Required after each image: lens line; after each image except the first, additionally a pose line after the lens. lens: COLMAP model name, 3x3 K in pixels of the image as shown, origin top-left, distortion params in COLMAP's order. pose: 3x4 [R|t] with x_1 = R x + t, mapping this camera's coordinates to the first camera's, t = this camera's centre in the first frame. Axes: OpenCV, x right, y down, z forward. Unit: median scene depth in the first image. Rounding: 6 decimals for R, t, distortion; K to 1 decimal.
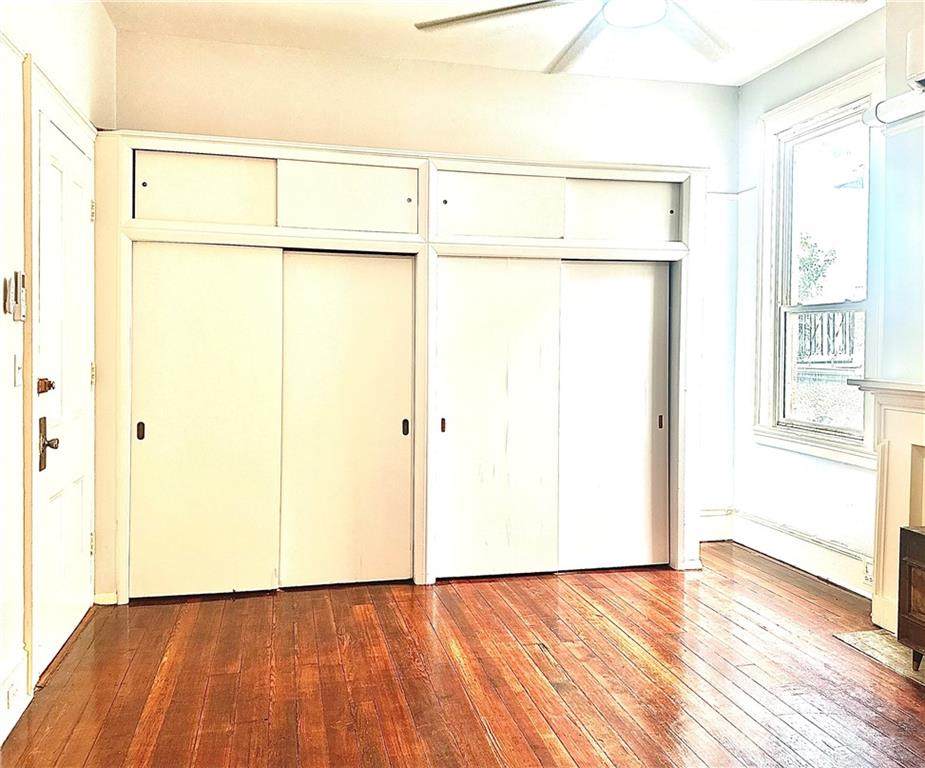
lens RADIAL K [[794.6, 0, 462.5], [0, 794.6, 384.0], [0, 0, 1]] dist [0.122908, -0.196152]
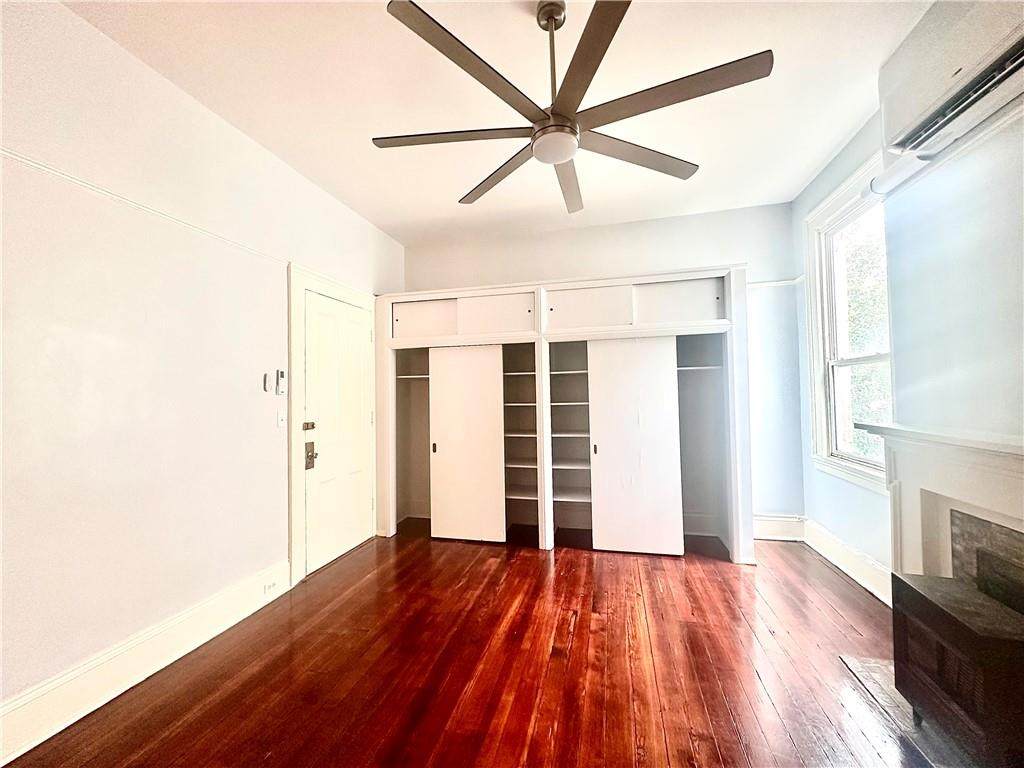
lens RADIAL K [[410.9, 0, 506.4], [0, 410.9, 384.5], [0, 0, 1]] dist [-0.001252, 0.000048]
pose [[0.890123, -0.034006, -0.454449, 0.282750], [0.004737, 0.997849, -0.065389, -0.023770], [0.455695, 0.056052, 0.888370, 0.237861]]
